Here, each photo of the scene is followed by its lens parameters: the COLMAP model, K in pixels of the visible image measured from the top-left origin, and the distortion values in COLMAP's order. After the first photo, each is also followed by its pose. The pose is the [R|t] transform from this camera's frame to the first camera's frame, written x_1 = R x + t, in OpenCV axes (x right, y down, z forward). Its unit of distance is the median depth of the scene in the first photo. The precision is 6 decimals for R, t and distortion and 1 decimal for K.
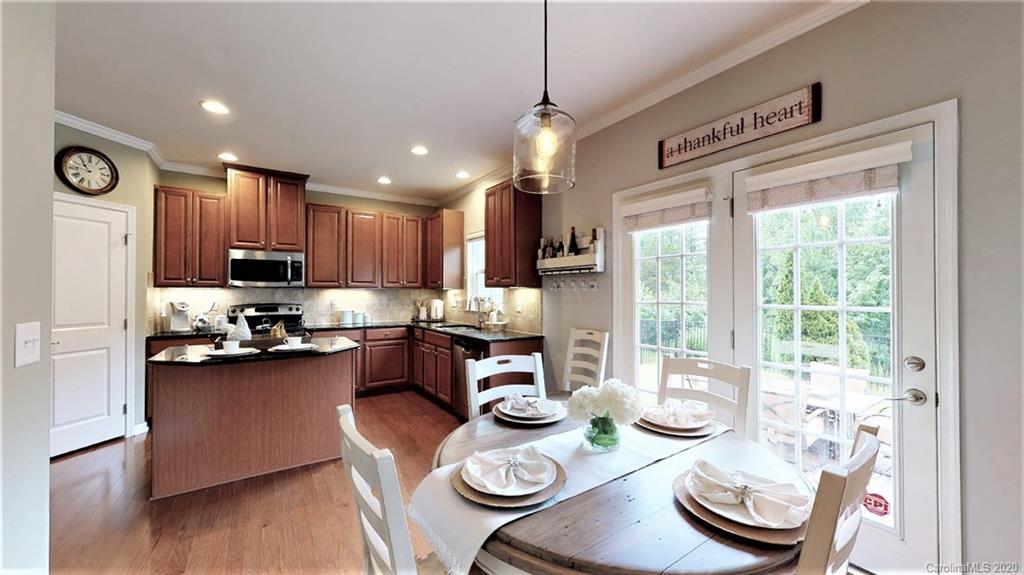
lens RADIAL K [[375.3, 0, 511.7], [0, 375.3, 289.3], [0, 0, 1]] dist [0.001487, -0.000480]
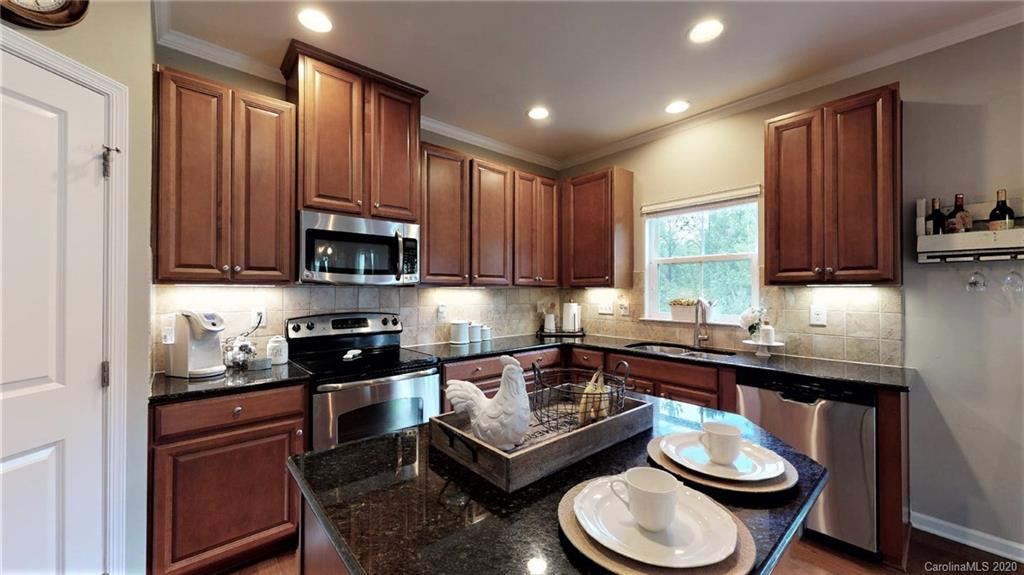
lens RADIAL K [[375.3, 0, 511.7], [0, 375.3, 288.9], [0, 0, 1]] dist [0.001487, -0.000480]
pose [[0.991950, 0.000412, 0.126628, -0.551373], [-0.000495, 1.000000, 0.000620, 0.001072], [-0.126627, -0.000677, 0.991950, 0.466055]]
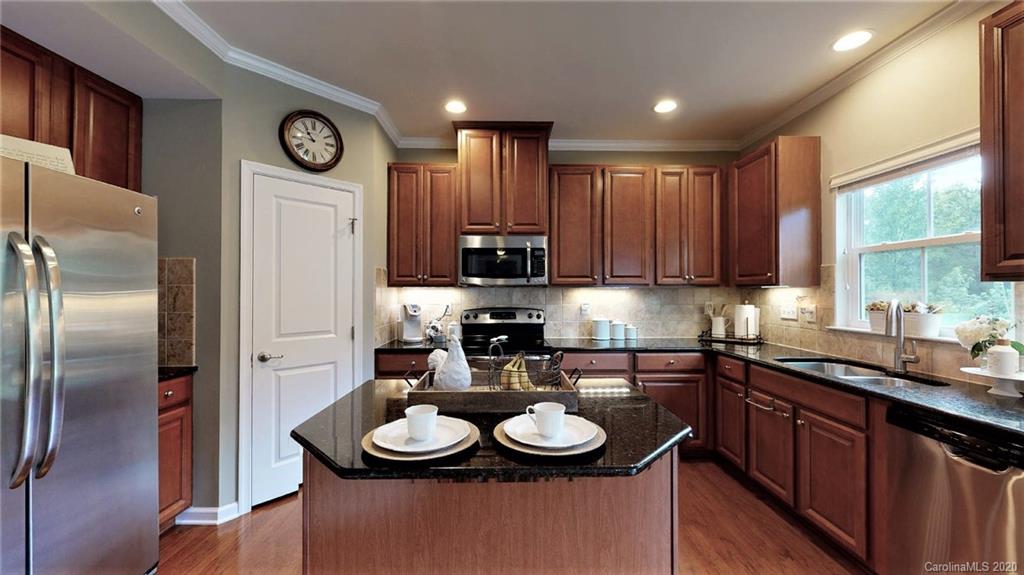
lens RADIAL K [[375.3, 0, 513.0], [0, 375.3, 289.1], [0, 0, 1]] dist [0.001487, -0.000480]
pose [[0.844467, -0.004237, -0.535591, -0.269151], [0.004529, 0.999989, -0.000769, 0.001597], [0.535588, -0.001776, 0.844477, 0.435490]]
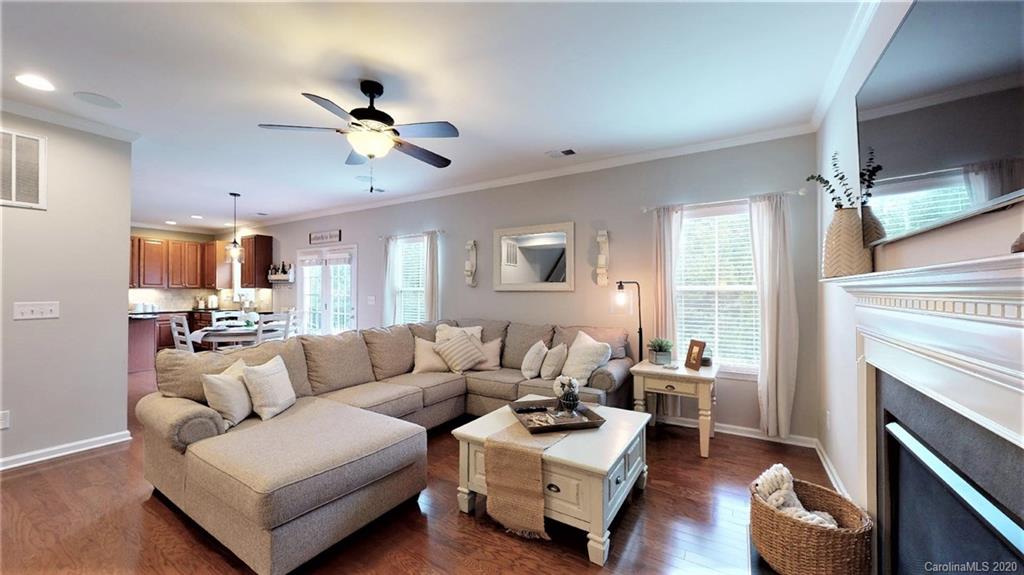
lens RADIAL K [[375.3, 0, 511.4], [0, 375.3, 286.5], [0, 0, 1]] dist [0.001487, -0.000480]
pose [[0.906113, 0.002583, 0.423029, 0.368383], [-0.001690, 0.999995, -0.002486, -0.011726], [-0.423033, 0.001538, 0.906113, -1.306830]]
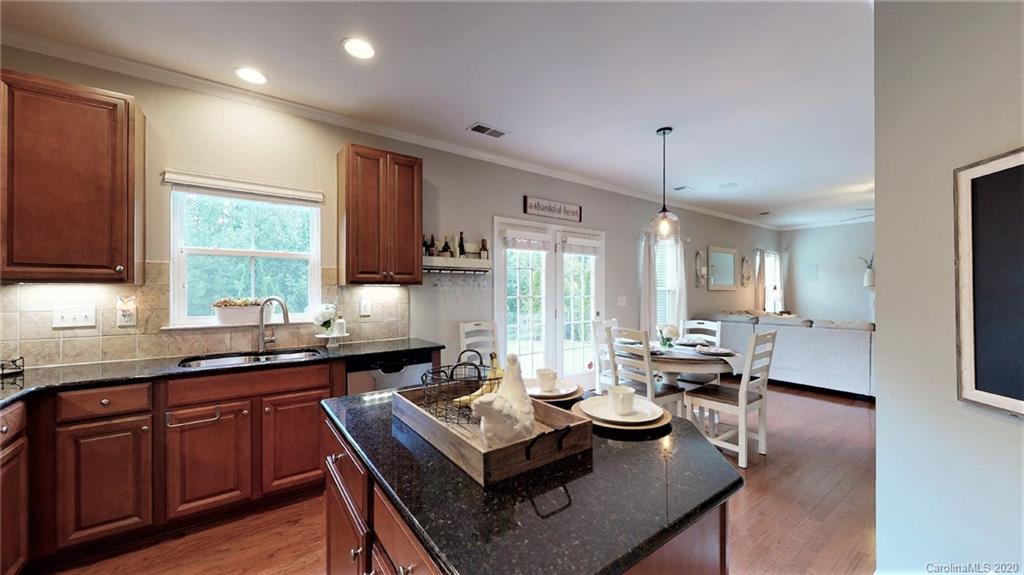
lens RADIAL K [[375.3, 0, 513.2], [0, 375.3, 289.6], [0, 0, 1]] dist [0.001487, -0.000480]
pose [[-0.044509, 0.000472, 0.999009, -0.783233], [-0.006253, 0.999980, -0.000751, 0.003847], [-0.998989, -0.006280, -0.044505, 0.732839]]
